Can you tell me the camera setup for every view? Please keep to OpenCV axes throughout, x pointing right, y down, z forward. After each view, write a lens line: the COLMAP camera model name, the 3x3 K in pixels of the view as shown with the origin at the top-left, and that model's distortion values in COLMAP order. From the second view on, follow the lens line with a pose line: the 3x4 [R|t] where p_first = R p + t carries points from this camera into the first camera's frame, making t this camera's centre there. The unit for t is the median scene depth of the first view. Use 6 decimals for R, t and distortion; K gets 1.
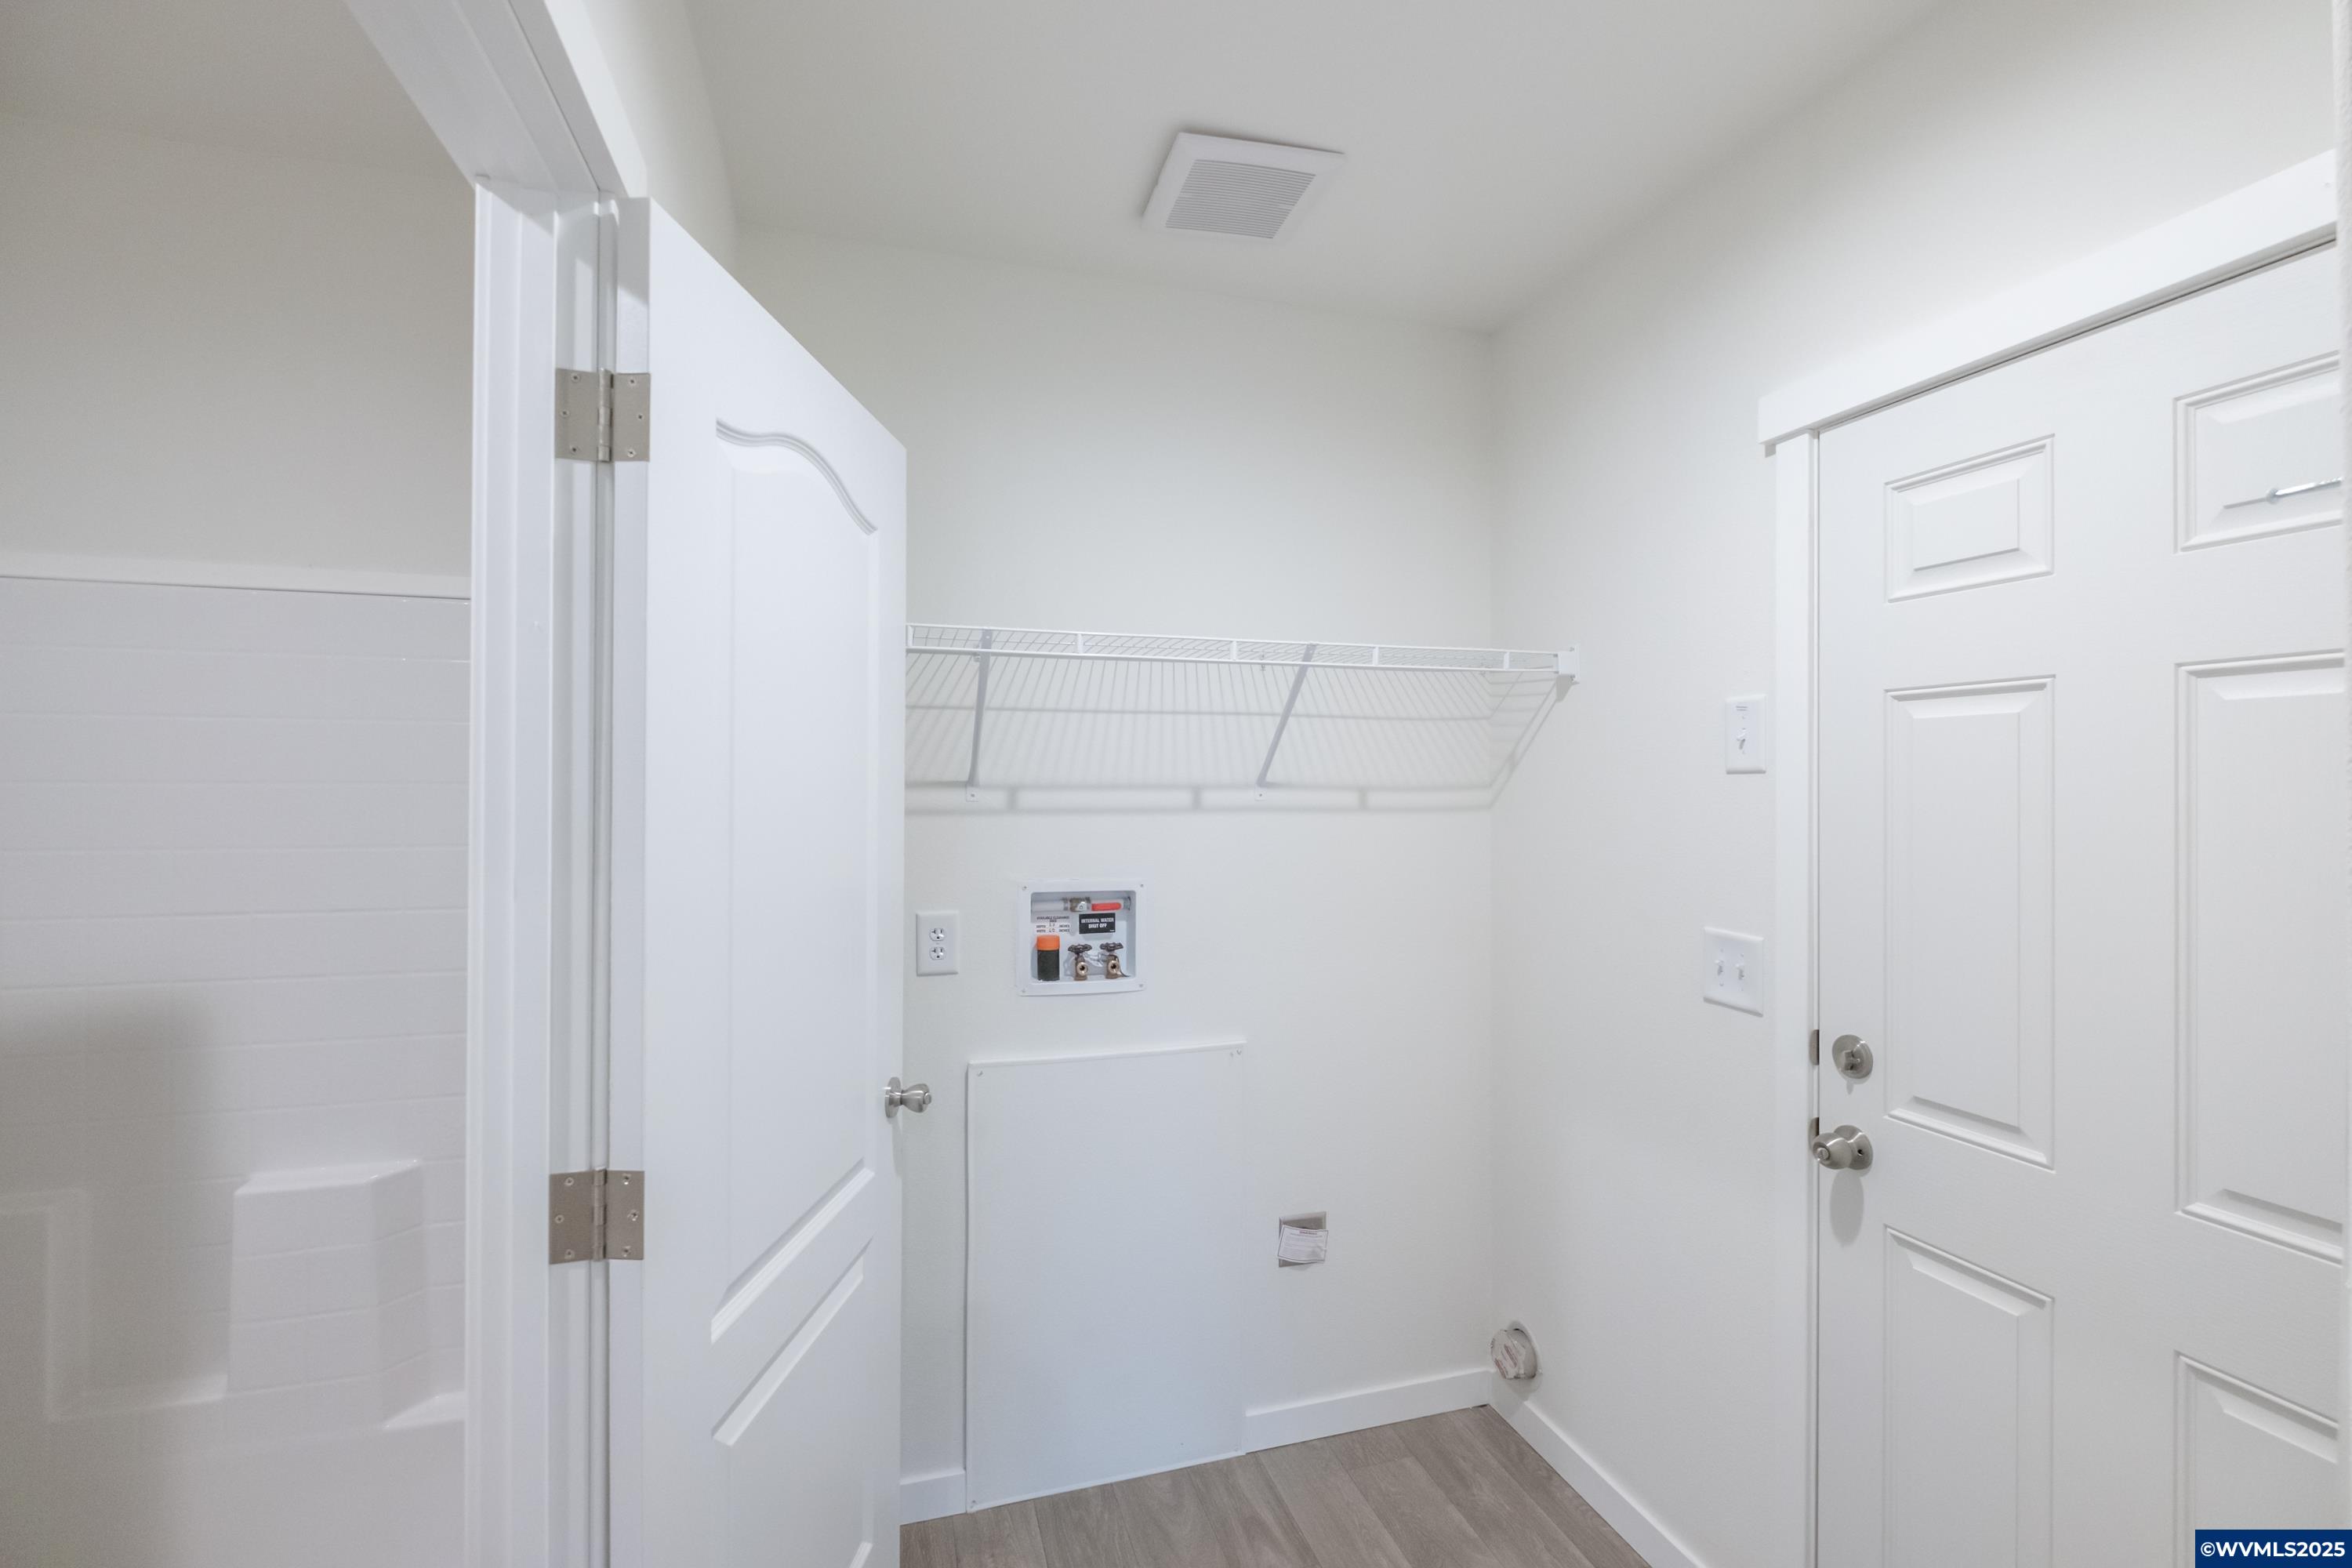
lens RADIAL K [[1026.0, 0, 1230.0], [0, 1026.0, 776.5], [0, 0, 1]] dist [0.006368, -0.005300]
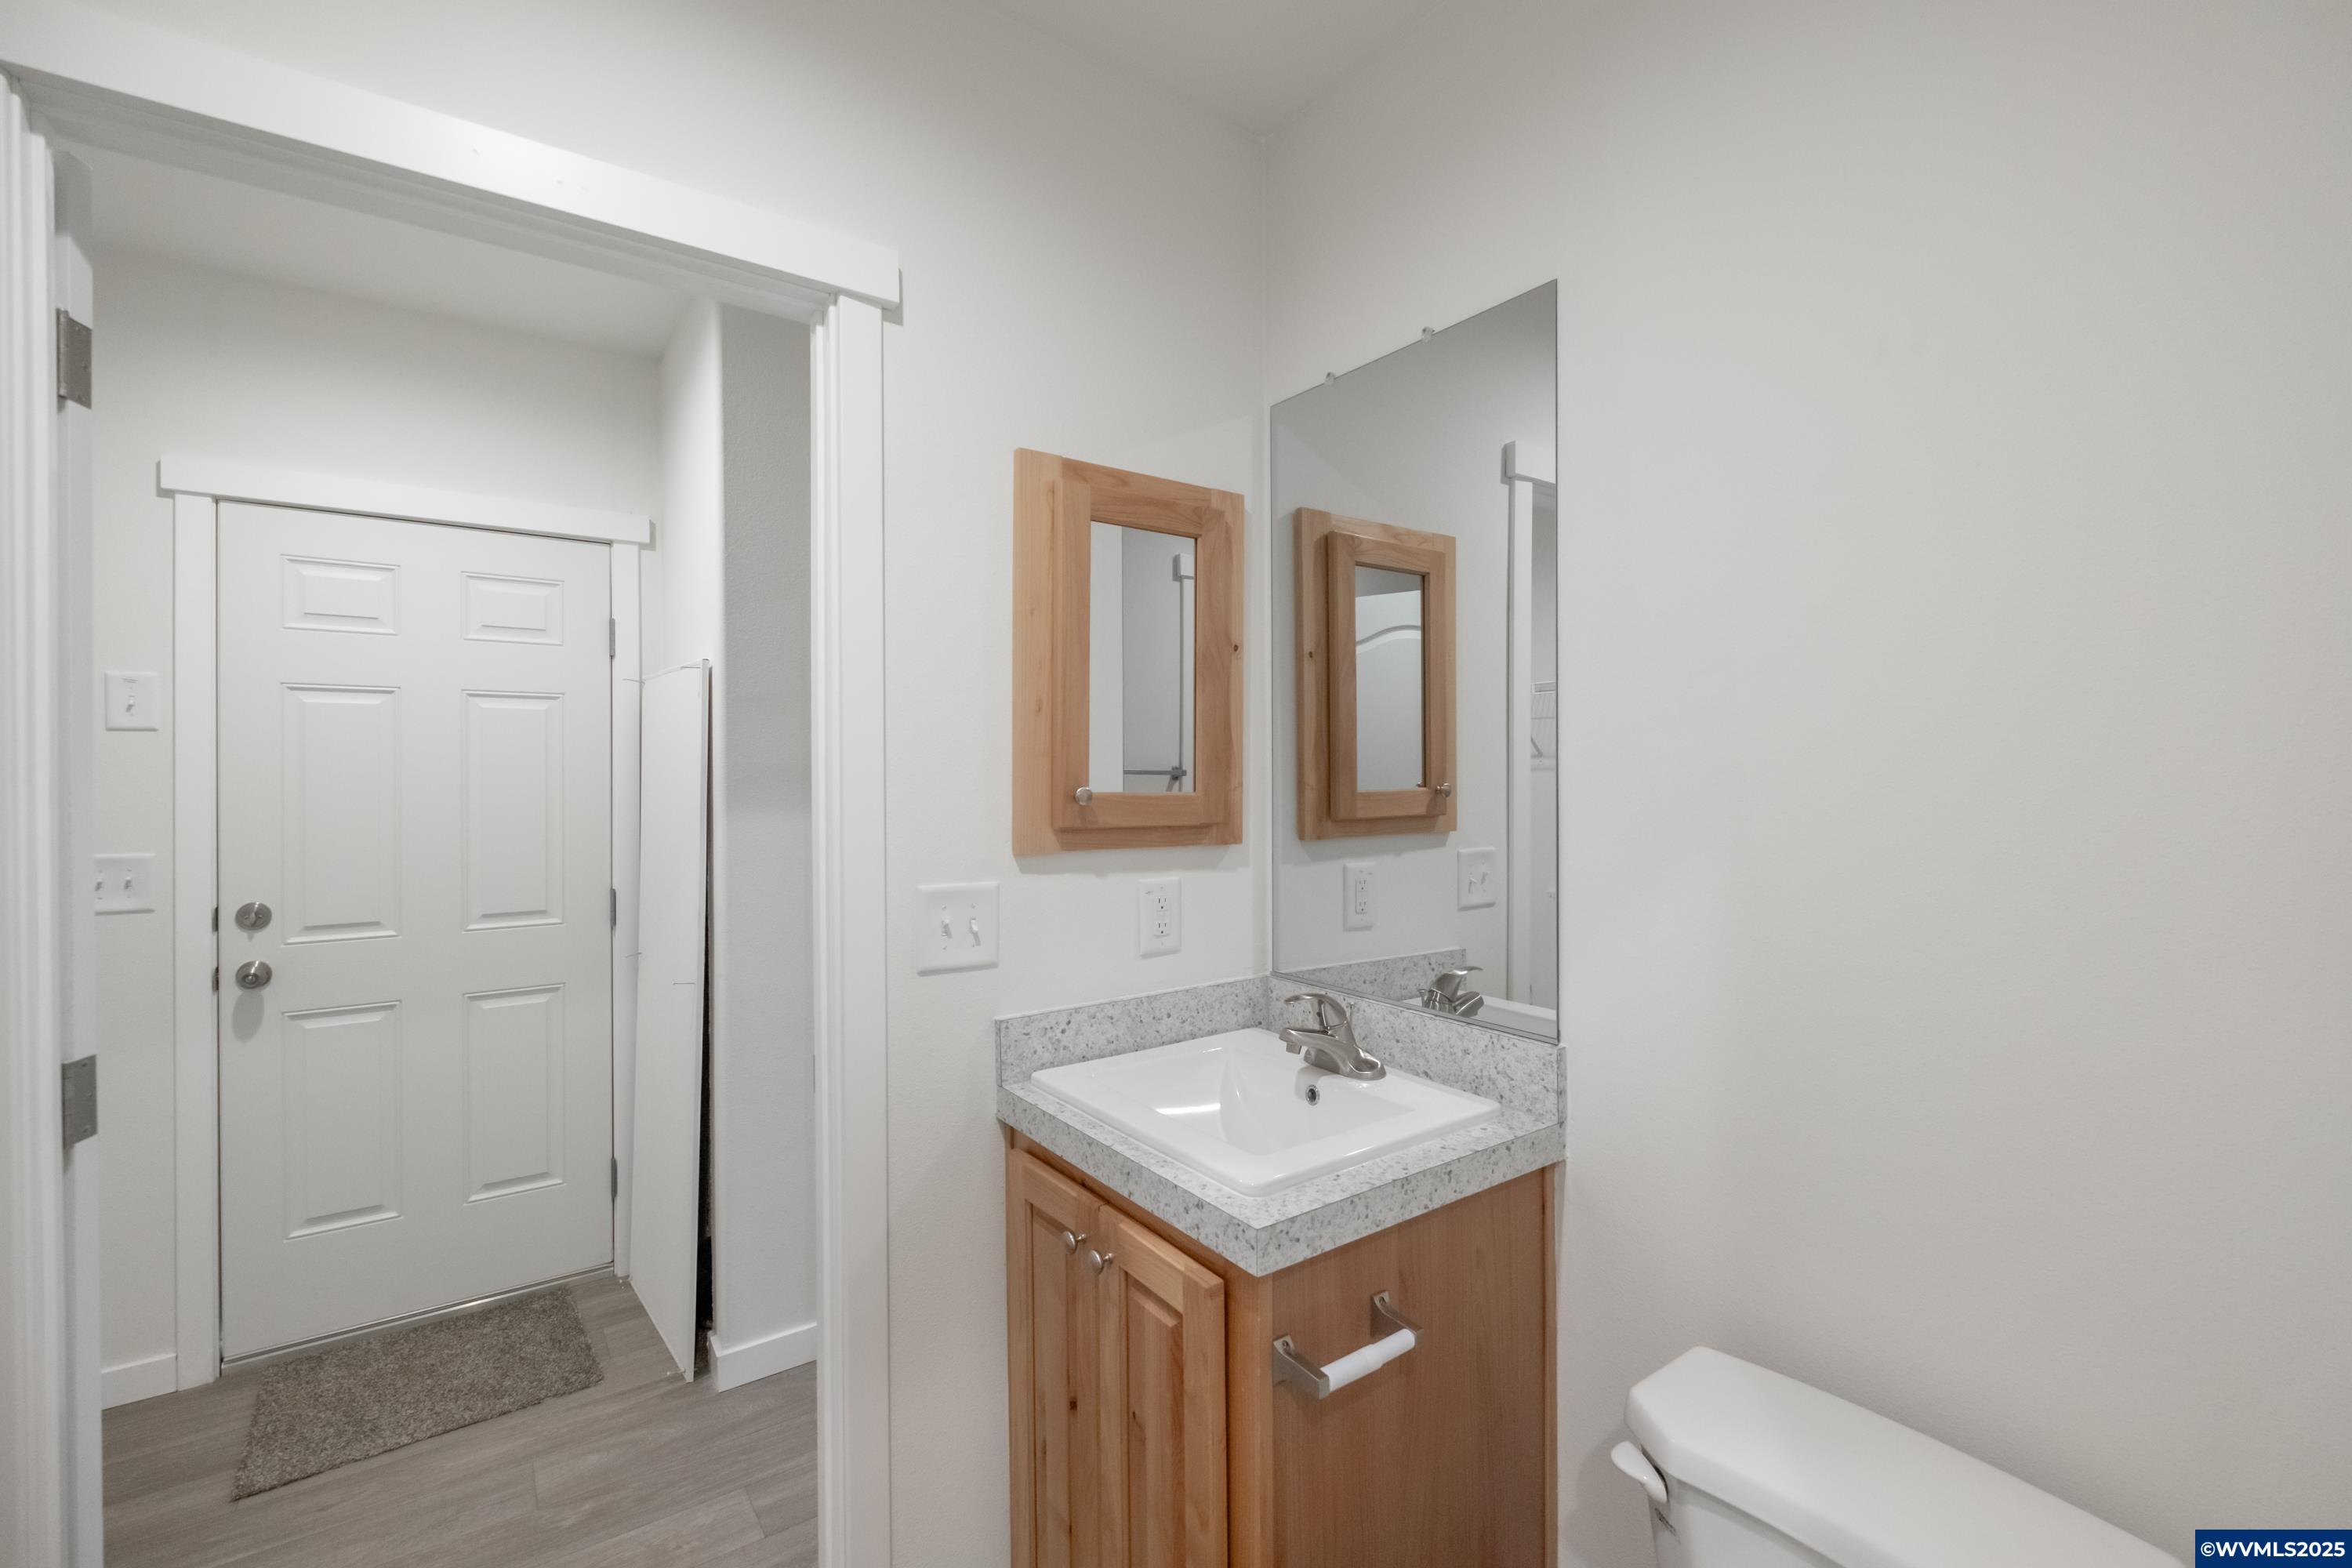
lens RADIAL K [[1026.0, 0, 1172.9], [0, 1026.0, 775.8], [0, 0, 1]] dist [0.006368, -0.005300]
pose [[-0.310046, -0.005297, 0.950707, -1.267806], [-0.003482, 0.999984, 0.004436, 0.048079], [-0.950715, -0.001935, -0.310060, 0.159629]]
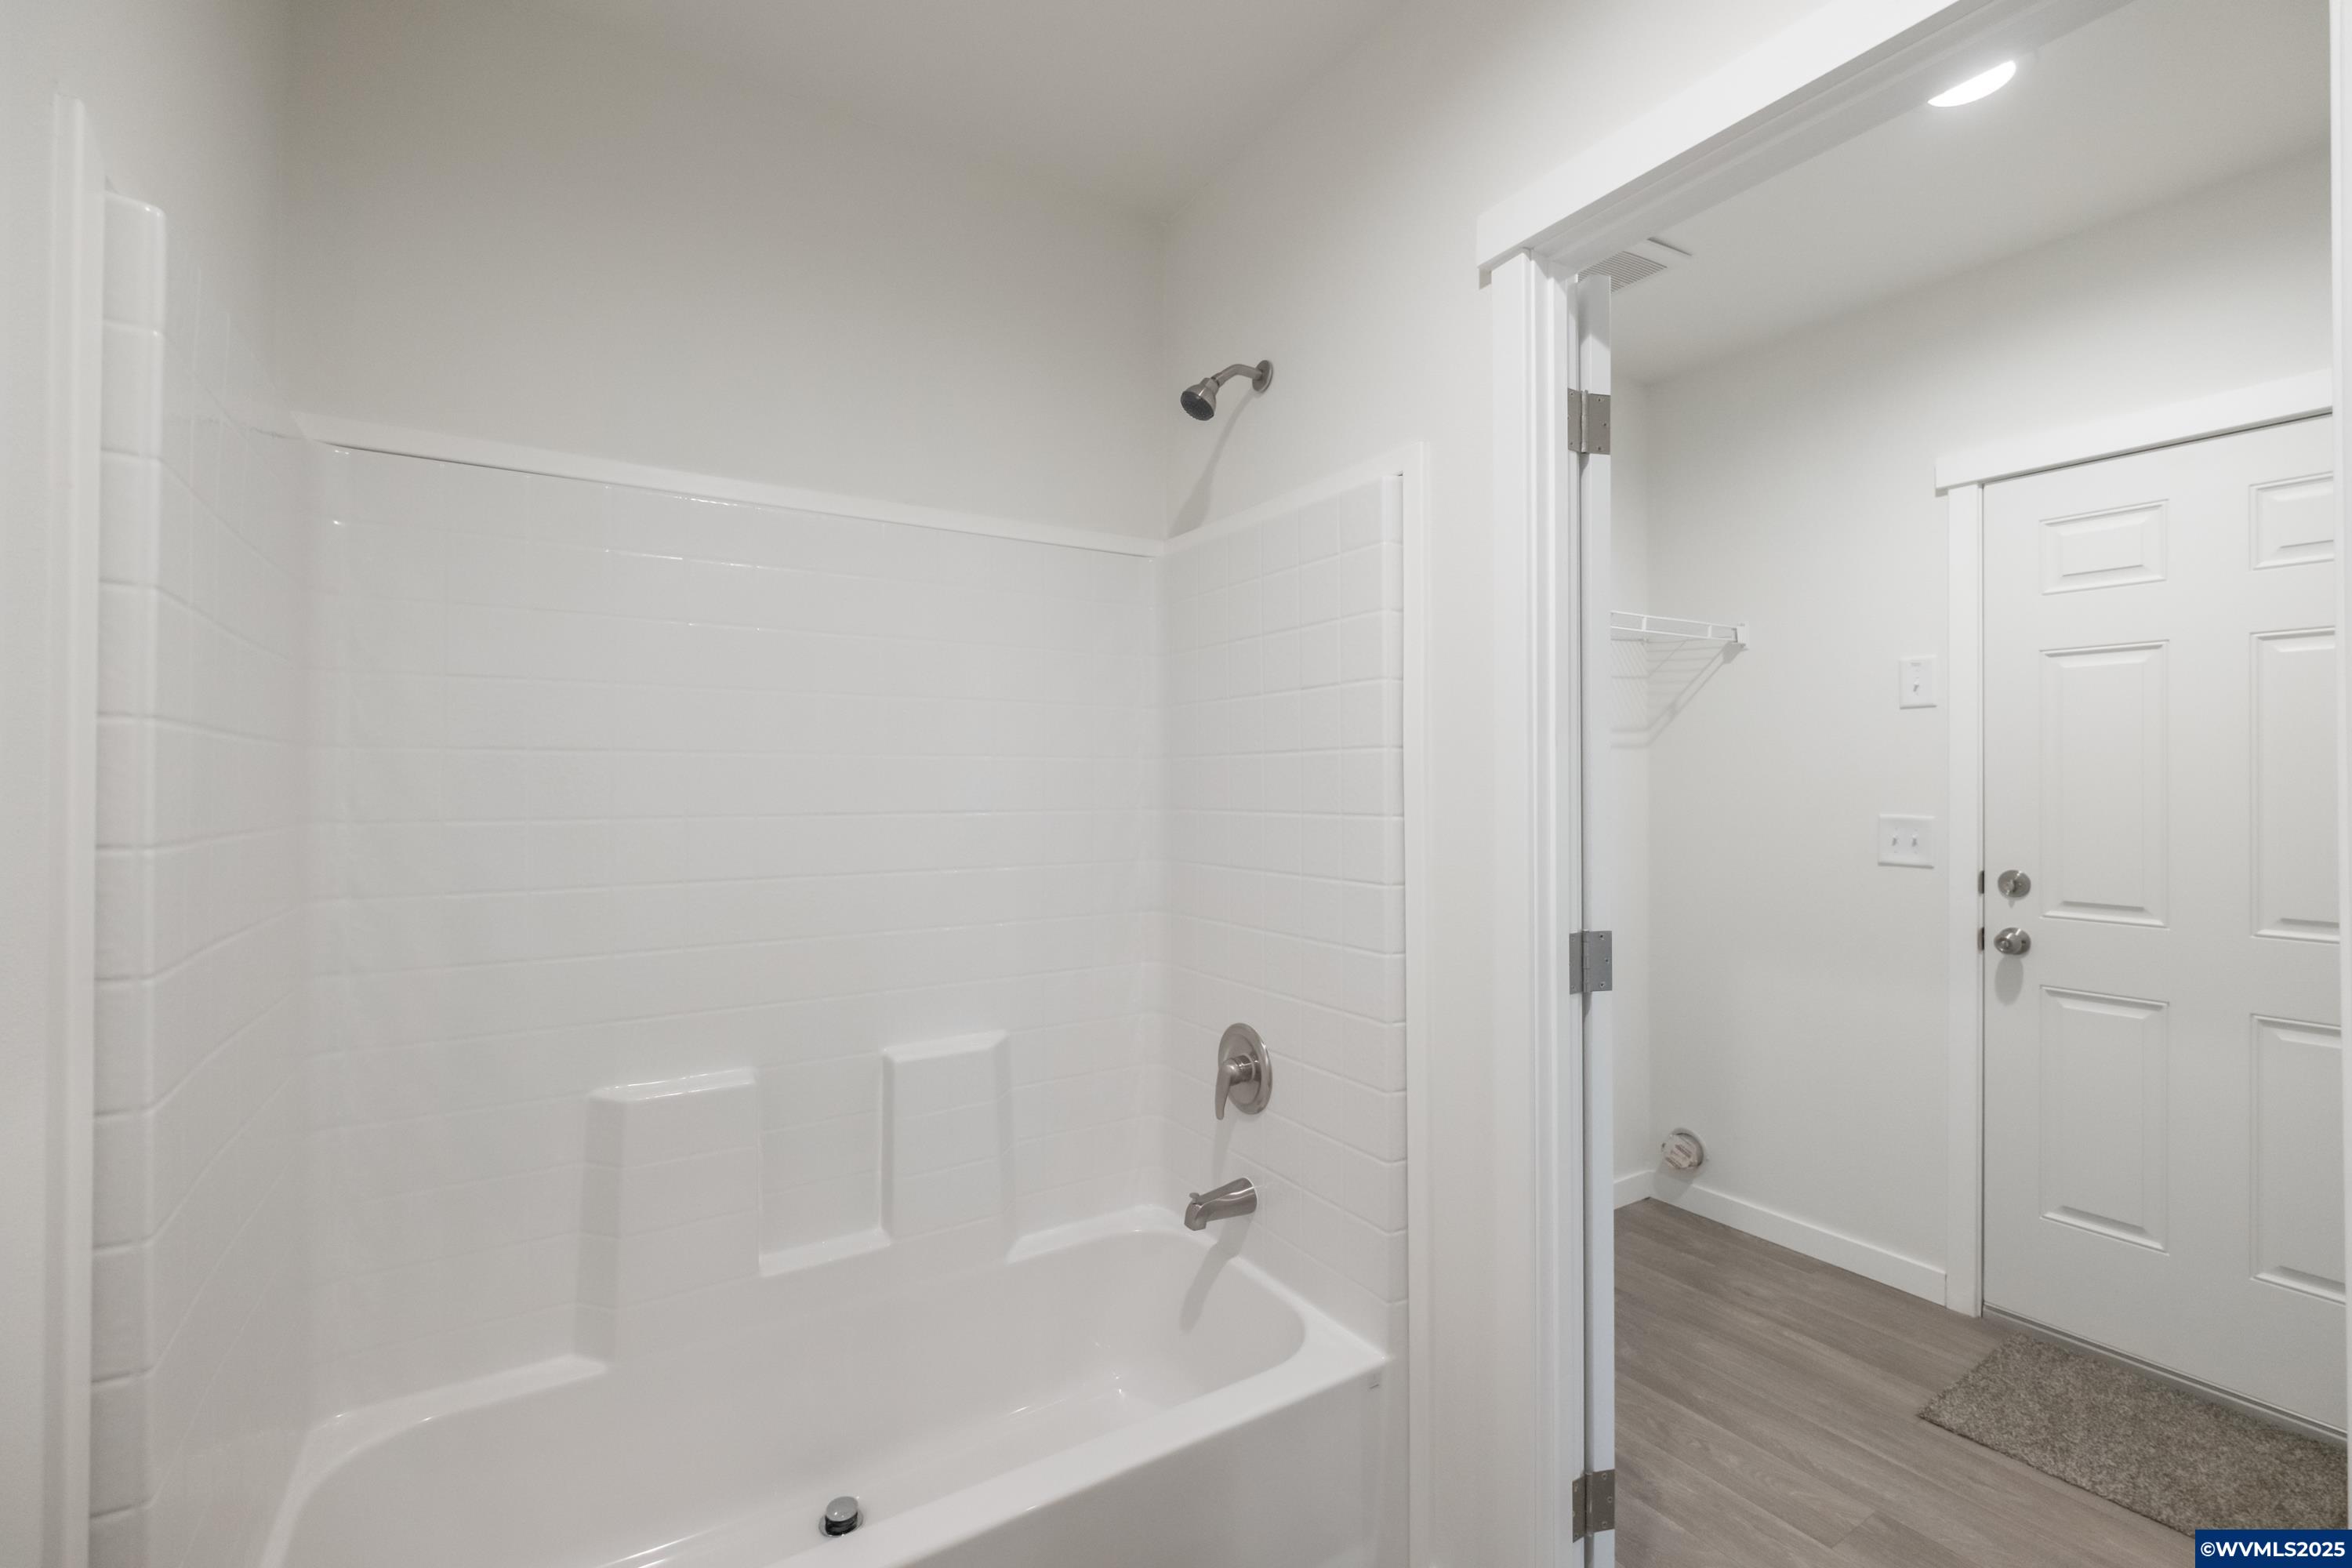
lens RADIAL K [[1026.0, 0, 1218.1], [0, 1026.0, 775.6], [0, 0, 1]] dist [0.006368, -0.005300]
pose [[0.962178, -0.003199, 0.272403, -0.974816], [0.002529, 0.999993, 0.002810, 0.097428], [-0.272410, -0.002015, 0.962179, -0.178911]]
